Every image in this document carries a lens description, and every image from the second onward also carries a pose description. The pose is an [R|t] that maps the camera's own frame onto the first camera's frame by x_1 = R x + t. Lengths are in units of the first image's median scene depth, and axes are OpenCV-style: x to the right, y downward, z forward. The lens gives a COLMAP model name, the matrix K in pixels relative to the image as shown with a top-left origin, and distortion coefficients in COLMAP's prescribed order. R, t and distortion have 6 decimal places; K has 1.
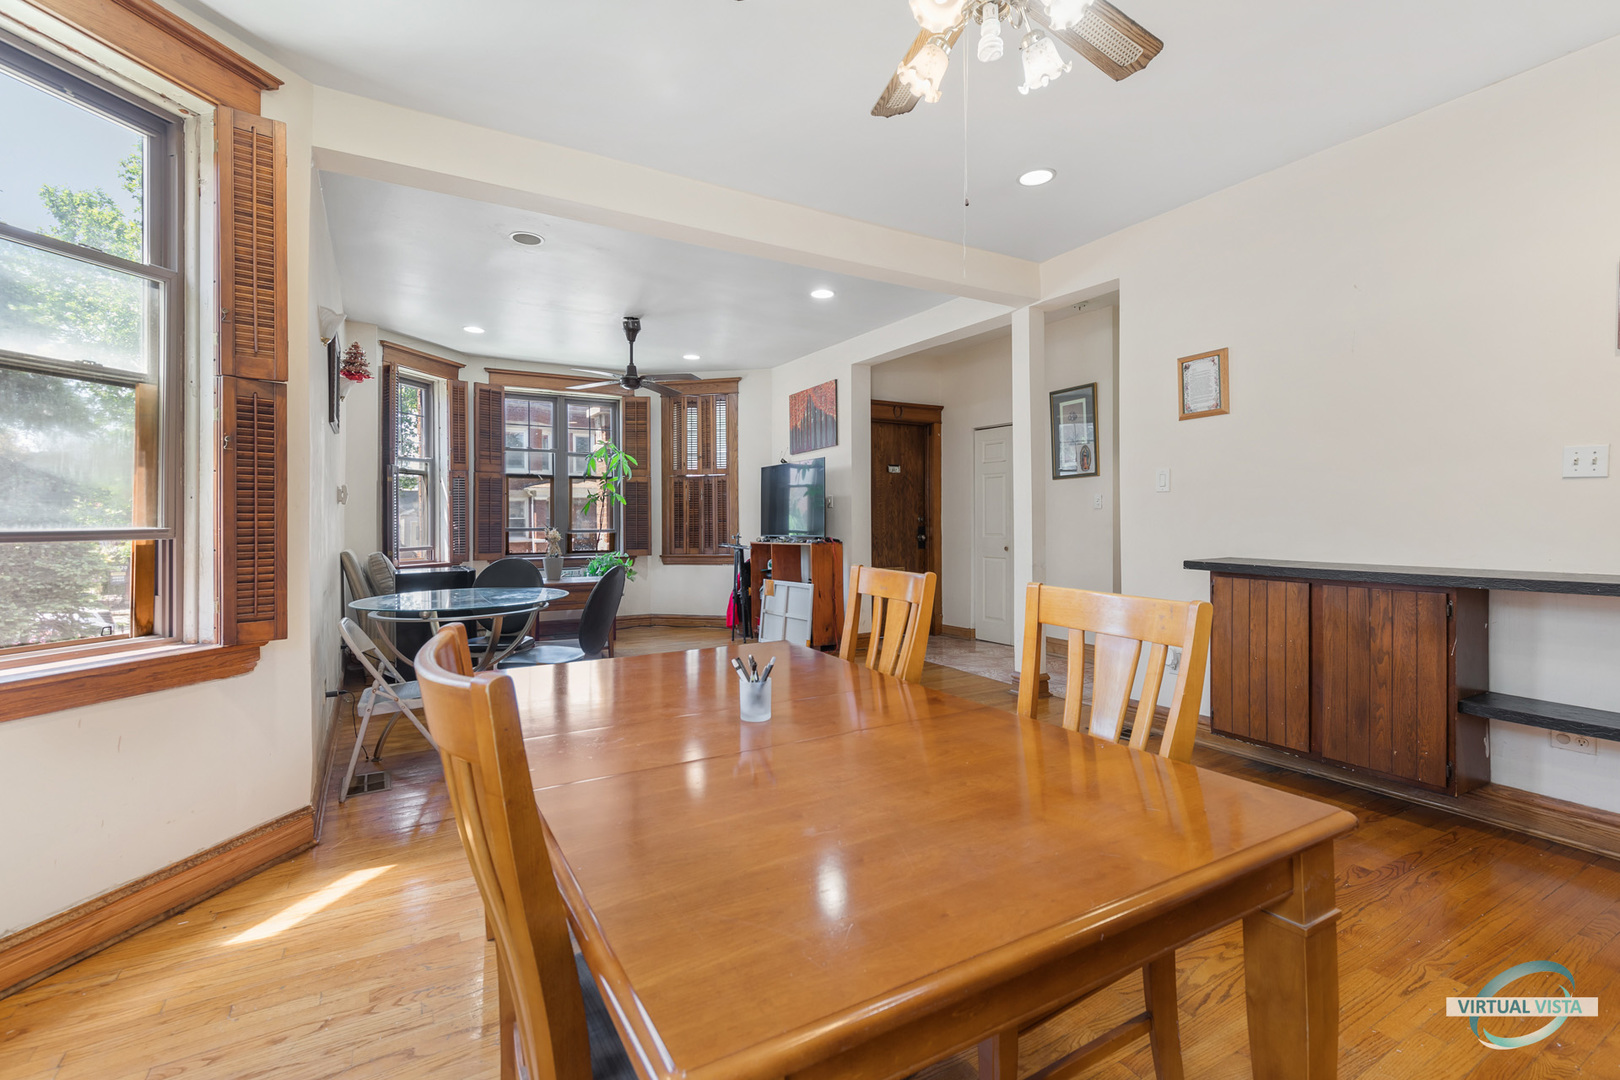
lens RADIAL K [[740.2, 0, 819.5], [0, 740.2, 515.9], [0, 0, 1]] dist [0.012595, -0.004201]
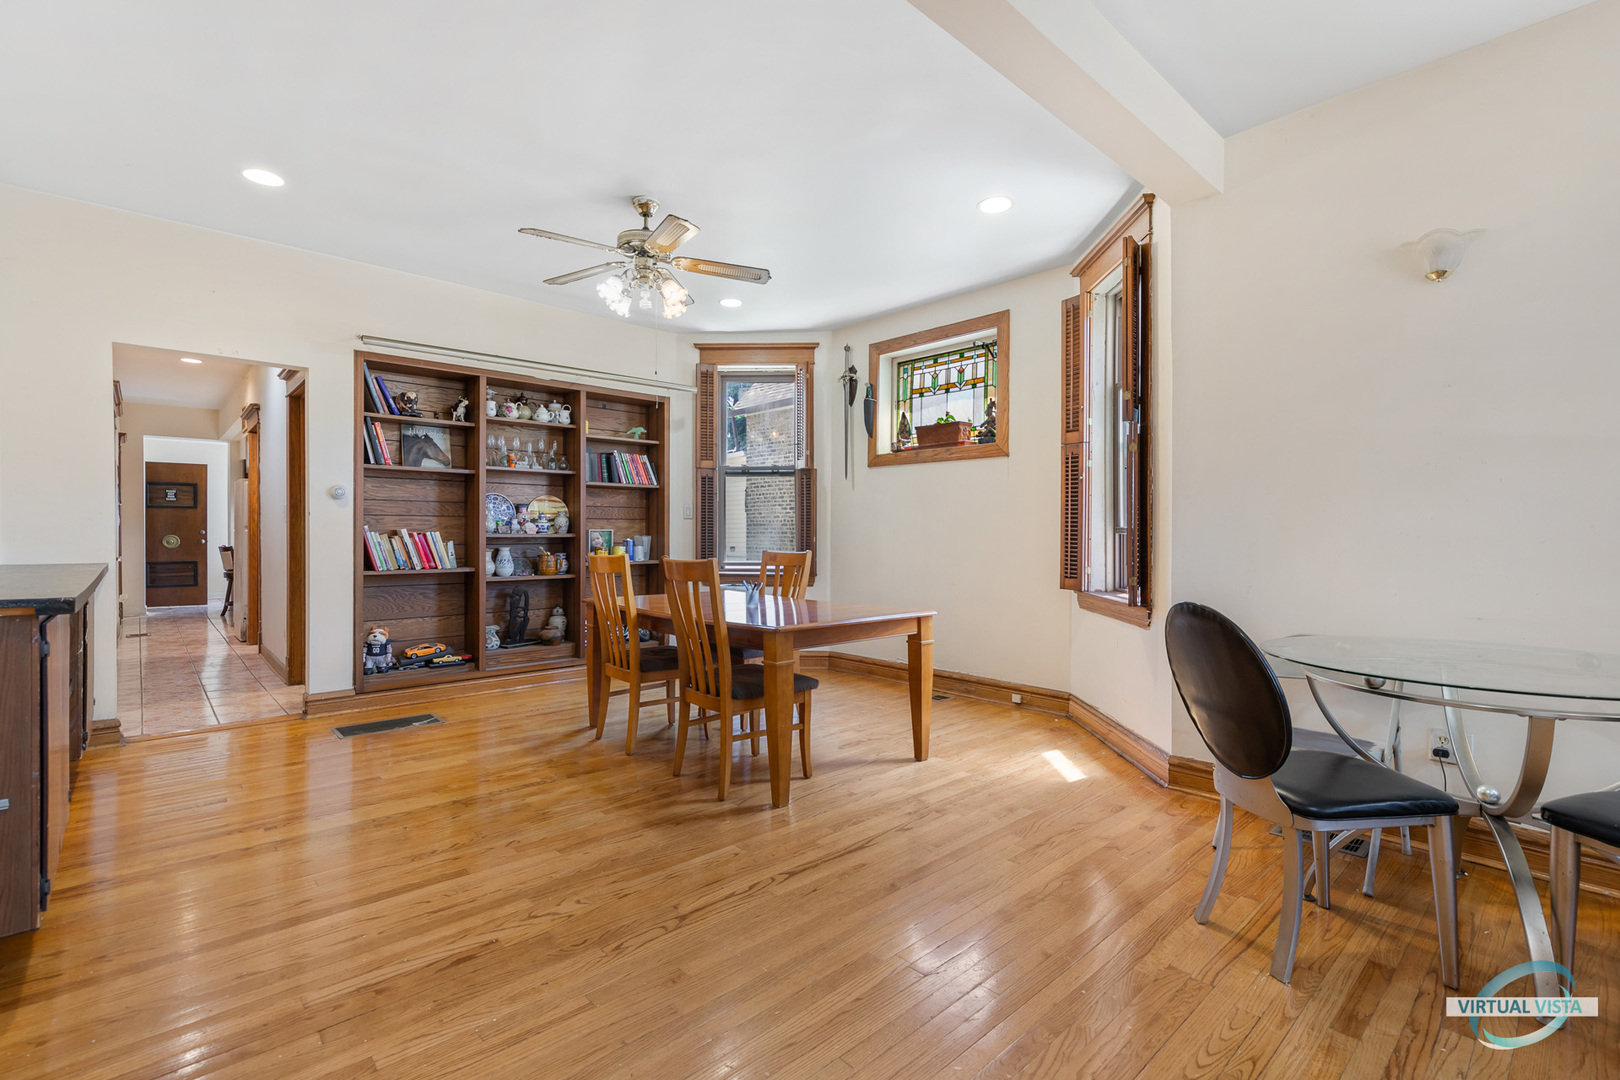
lens RADIAL K [[729.3, 0, 816.1], [0, 729.3, 536.6], [0, 0, 1]] dist [0.006357, -0.001031]
pose [[-0.977625, 0.005047, -0.210297, 0.049316], [0.005024, 0.999987, 0.000642, 0.010432], [0.210297, -0.000429, -0.977637, 0.774904]]
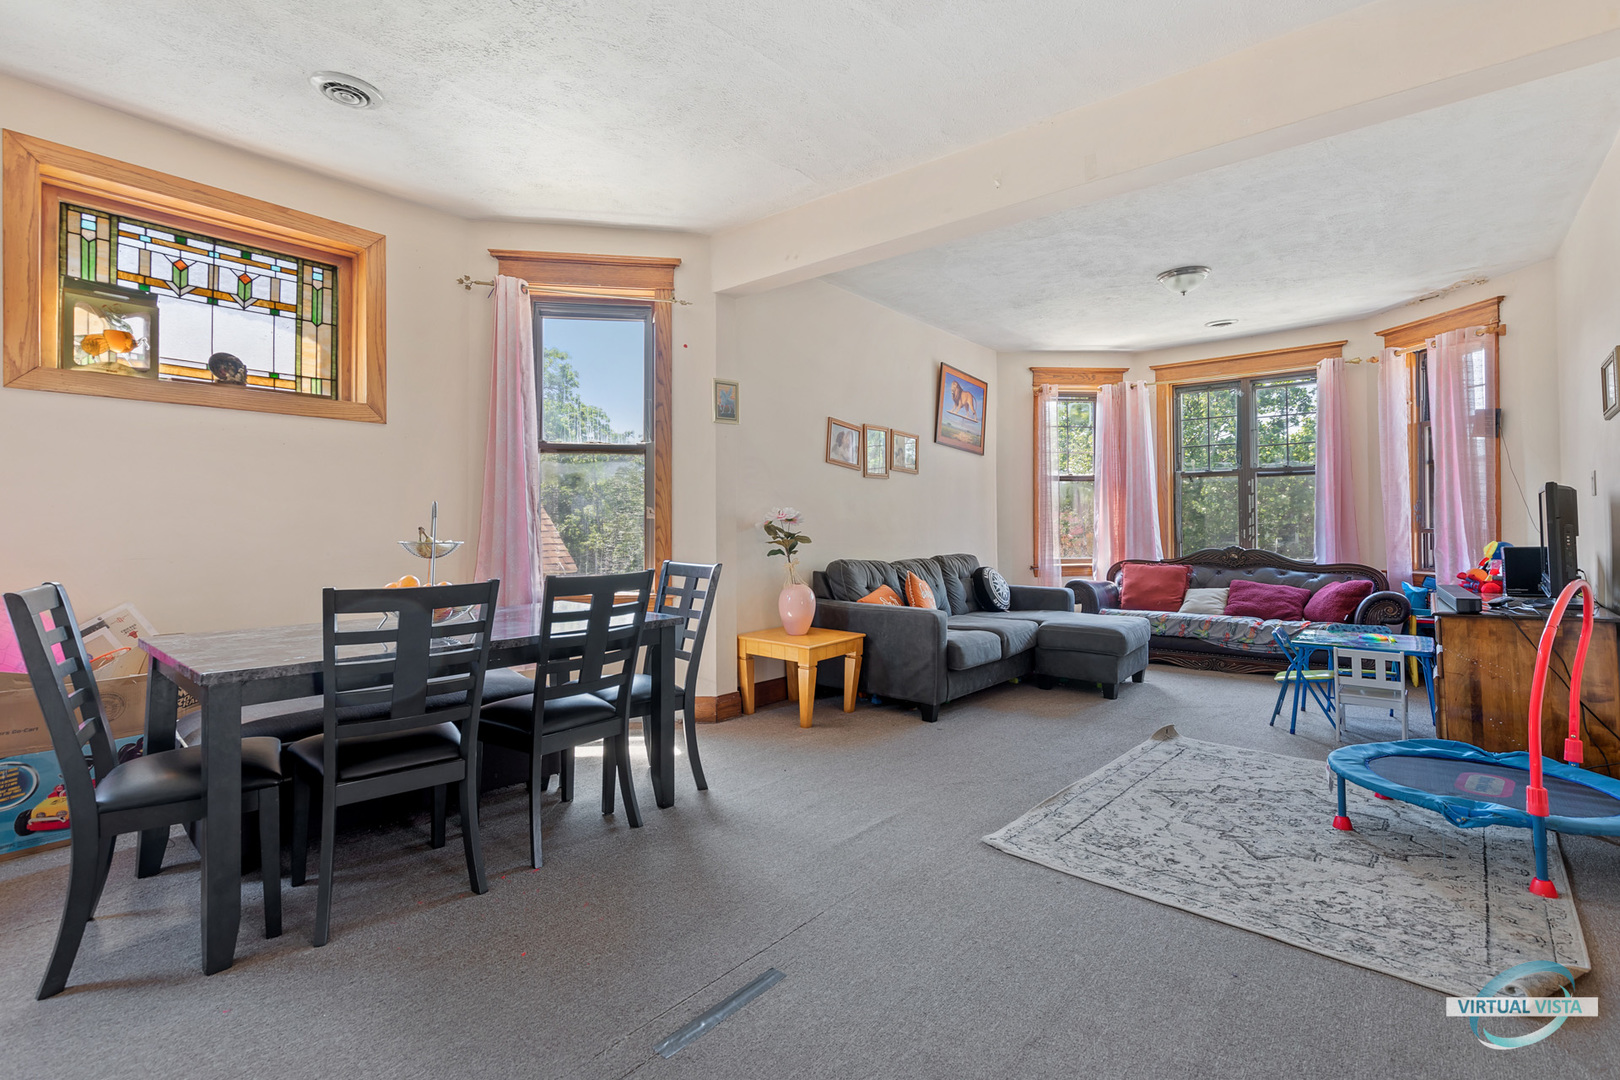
lens RADIAL K [[742.5, 0, 808.7], [0, 742.5, 516.9], [0, 0, 1]] dist [0.004478, -0.000314]
pose [[0.327595, -0.005029, -0.944805, 0.330848], [0.001646, 0.999987, -0.004752, 0.001484], [0.944817, 0.000002, 0.327599, 0.266558]]
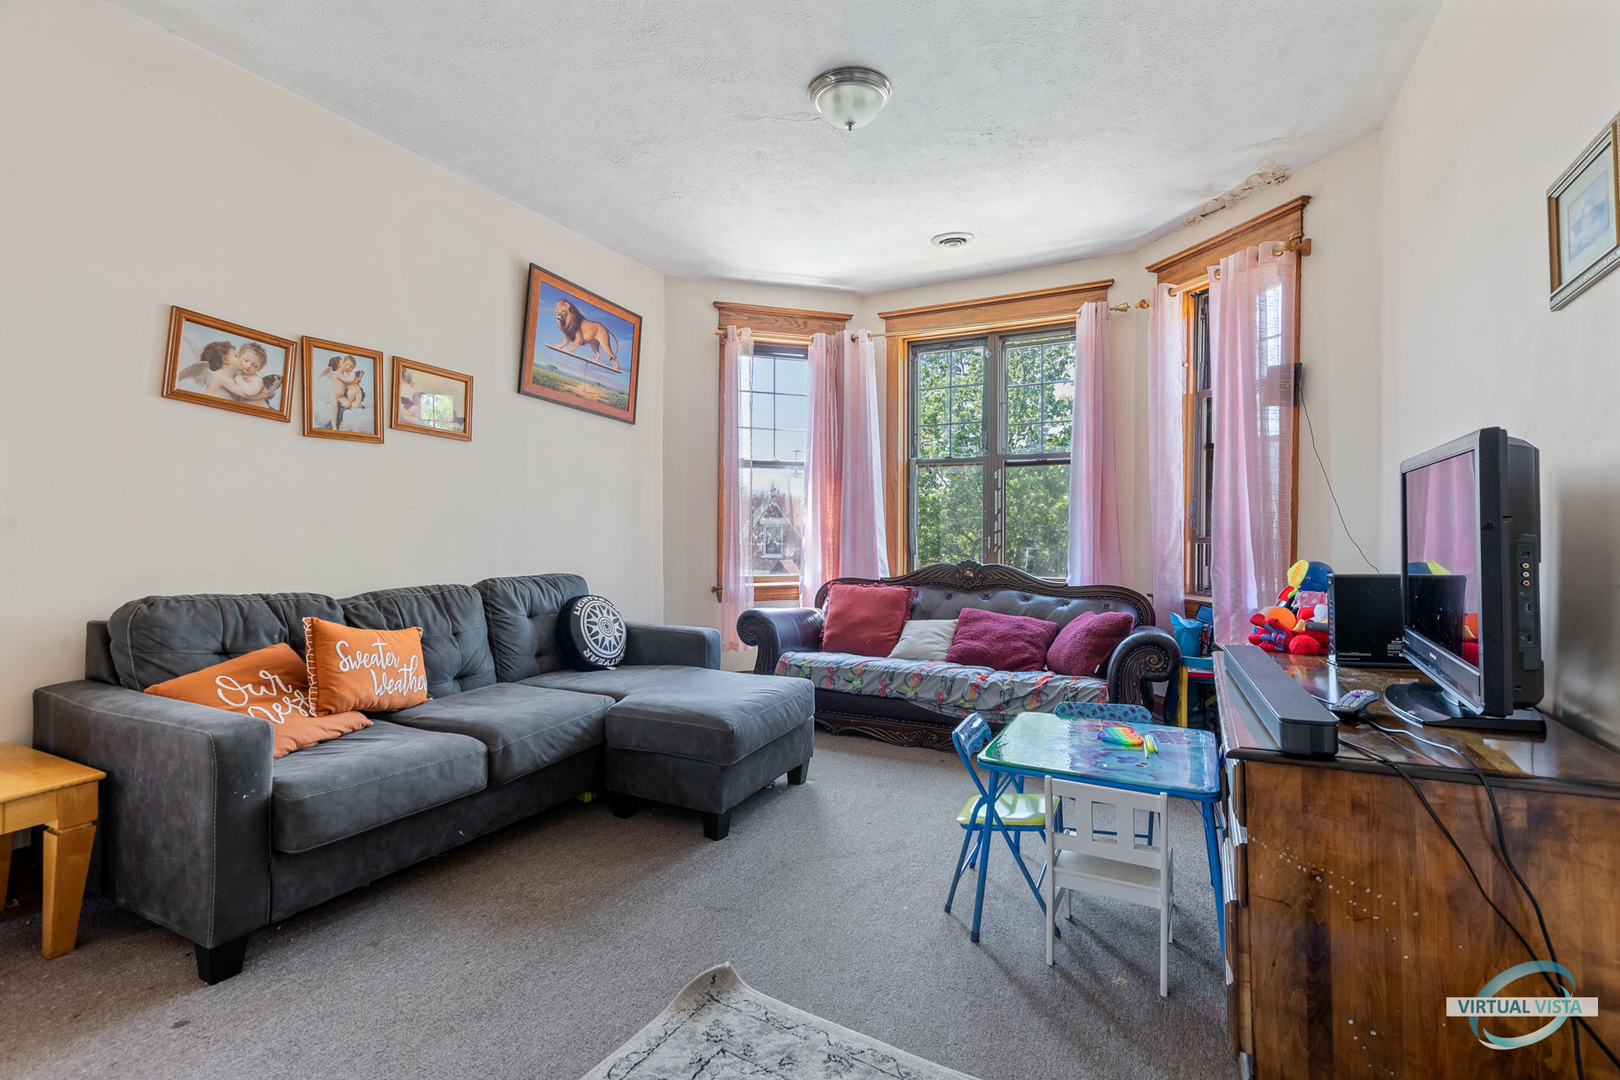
lens RADIAL K [[729.3, 0, 816.1], [0, 729.3, 536.6], [0, 0, 1]] dist [0.006357, -0.001031]
pose [[0.522166, 0.018829, -0.852636, 0.122675], [-0.007671, 0.999820, 0.017381, 0.003301], [0.852810, -0.002536, 0.522216, 0.598776]]
